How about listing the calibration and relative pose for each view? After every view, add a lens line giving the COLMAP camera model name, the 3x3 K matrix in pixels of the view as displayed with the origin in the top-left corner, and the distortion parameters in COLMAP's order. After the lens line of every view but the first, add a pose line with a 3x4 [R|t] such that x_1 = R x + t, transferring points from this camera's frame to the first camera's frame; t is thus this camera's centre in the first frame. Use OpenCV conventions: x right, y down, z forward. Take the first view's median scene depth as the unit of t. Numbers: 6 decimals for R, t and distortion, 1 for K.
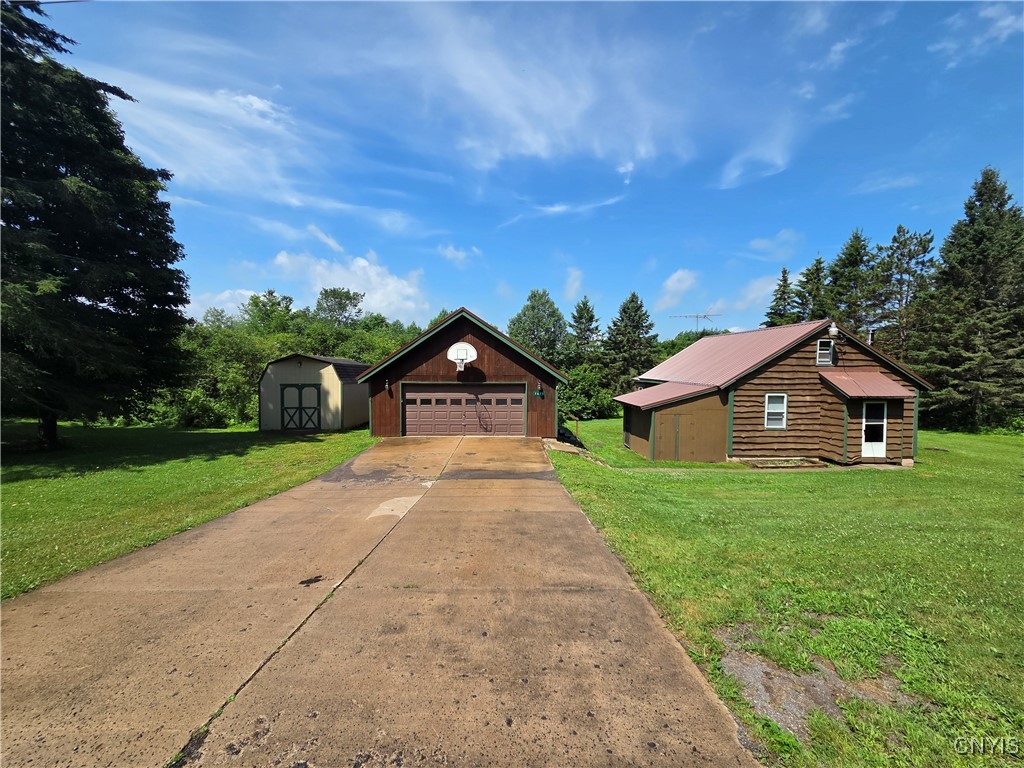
lens RADIAL K [[409.5, 0, 510.2], [0, 409.5, 385.0], [0, 0, 1]] dist [0.000231, 0.000032]
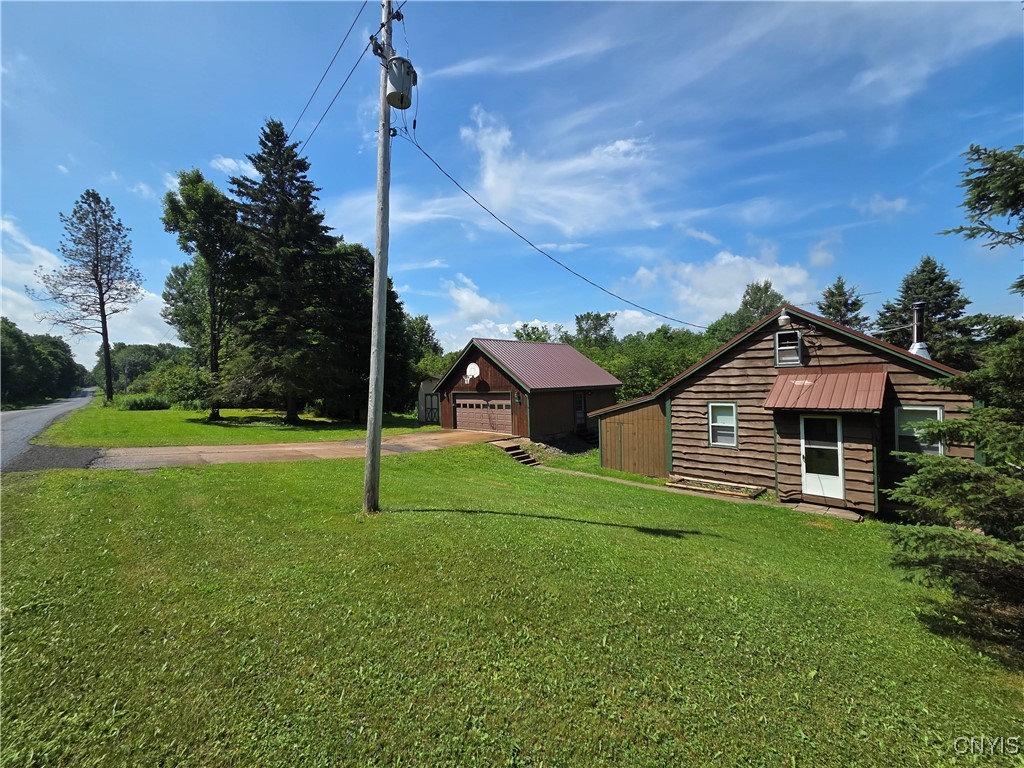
lens RADIAL K [[409.5, 0, 507.2], [0, 409.5, 385.8], [0, 0, 1]] dist [0.000231, 0.000032]
pose [[0.695012, -0.016344, -0.718813, 0.941617], [-0.000766, 0.999724, -0.023472, 0.005608], [0.718998, 0.016864, 0.694808, 0.121525]]
